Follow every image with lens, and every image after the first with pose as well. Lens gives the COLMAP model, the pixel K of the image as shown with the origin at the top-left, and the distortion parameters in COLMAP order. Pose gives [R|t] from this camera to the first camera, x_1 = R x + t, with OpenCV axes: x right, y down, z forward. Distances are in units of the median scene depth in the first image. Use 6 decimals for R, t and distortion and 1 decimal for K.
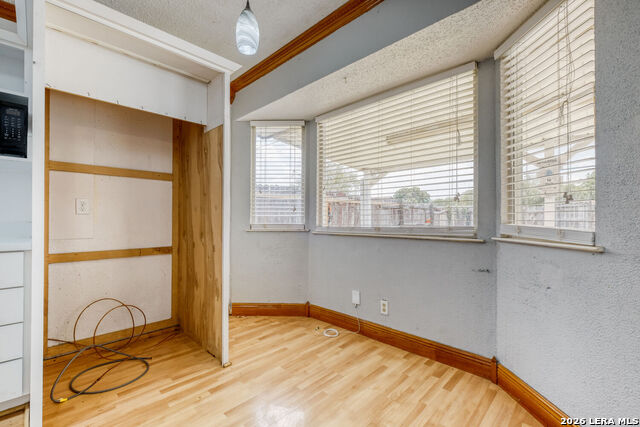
lens RADIAL K [[284.3, 0, 319.5], [0, 284.3, 216.6], [0, 0, 1]] dist [-0.001323, -0.000221]
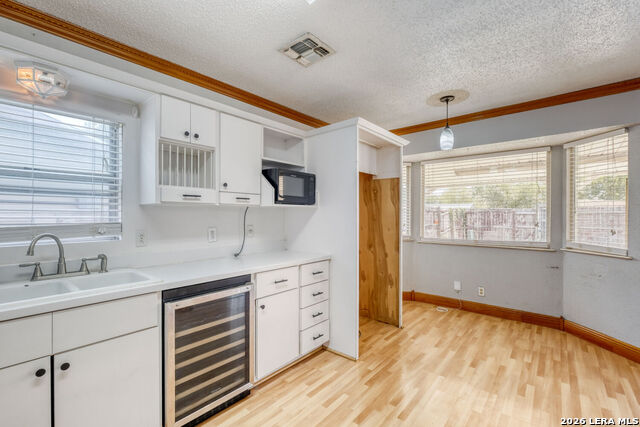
lens RADIAL K [[287.5, 0, 320.0], [0, 287.5, 213.5], [0, 0, 1]] dist [-0.008917, -0.000001]
pose [[0.997541, 0.004280, 0.069961, -0.902655], [-0.004575, 0.999981, 0.004049, -0.130275], [-0.069943, -0.004359, 0.997541, -0.593335]]
